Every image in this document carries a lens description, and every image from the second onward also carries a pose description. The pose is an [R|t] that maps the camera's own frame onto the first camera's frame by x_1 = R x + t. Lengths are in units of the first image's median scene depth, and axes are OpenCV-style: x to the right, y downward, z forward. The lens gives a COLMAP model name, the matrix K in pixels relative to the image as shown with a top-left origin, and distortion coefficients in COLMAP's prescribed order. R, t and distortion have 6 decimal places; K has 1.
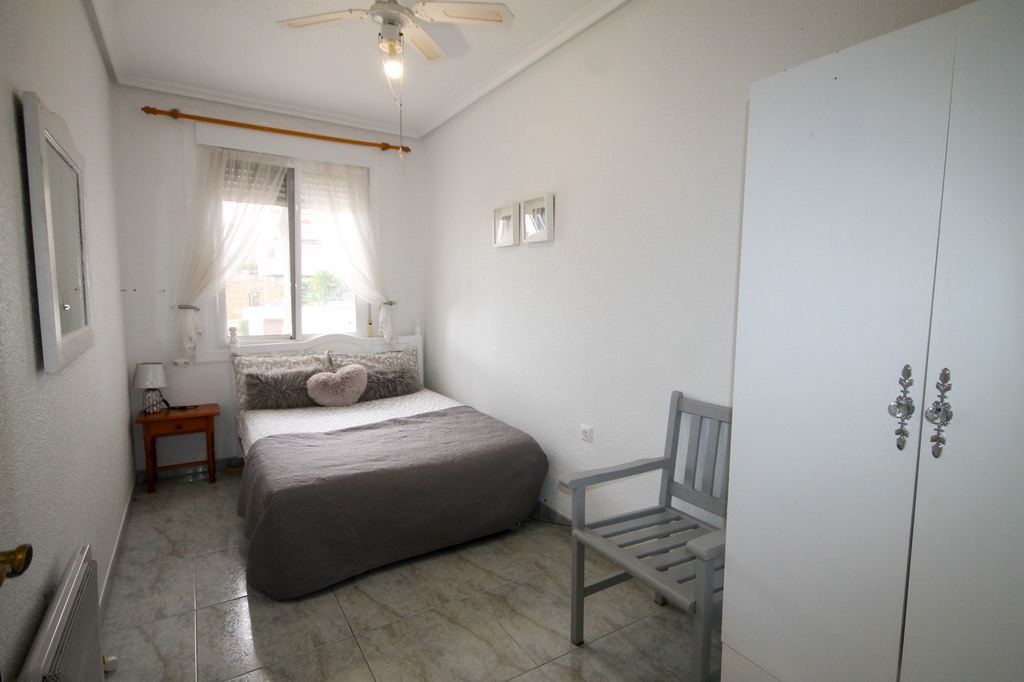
lens RADIAL K [[520.6, 0, 516.7], [0, 520.6, 345.7], [0, 0, 1]] dist [0.013113, -0.003696]
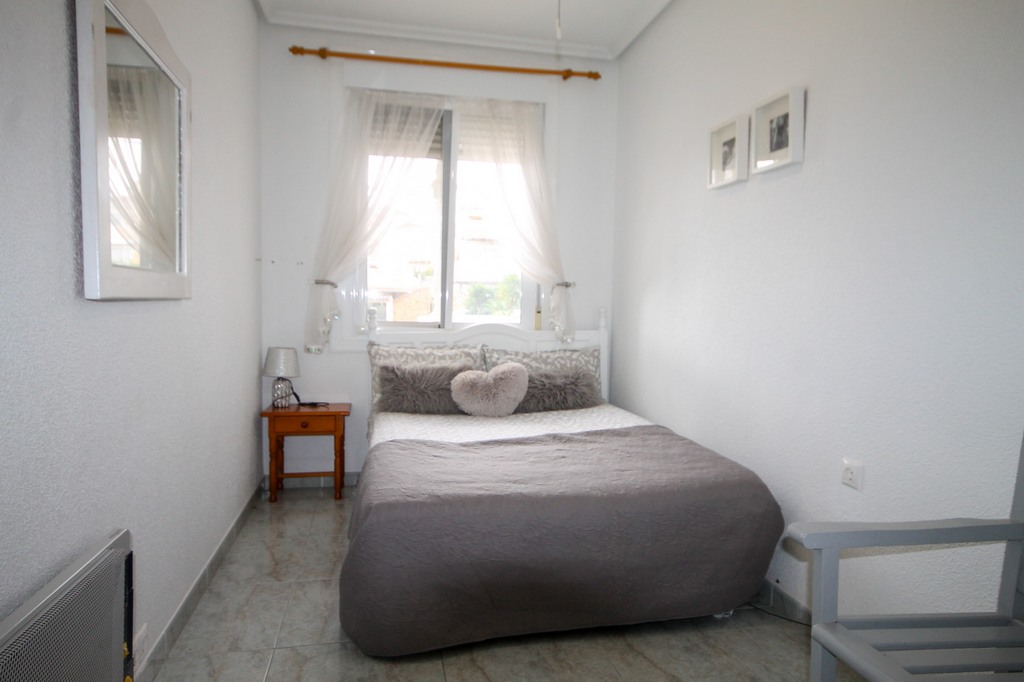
lens RADIAL K [[683.2, 0, 513.4], [0, 683.2, 337.4], [0, 0, 1]] dist [-0.001854, 0.025921]
pose [[0.939784, 0.029217, -0.340518, 0.025973], [-0.046205, 0.998053, -0.041886, 0.051033], [0.338632, 0.055098, 0.939304, 0.102479]]
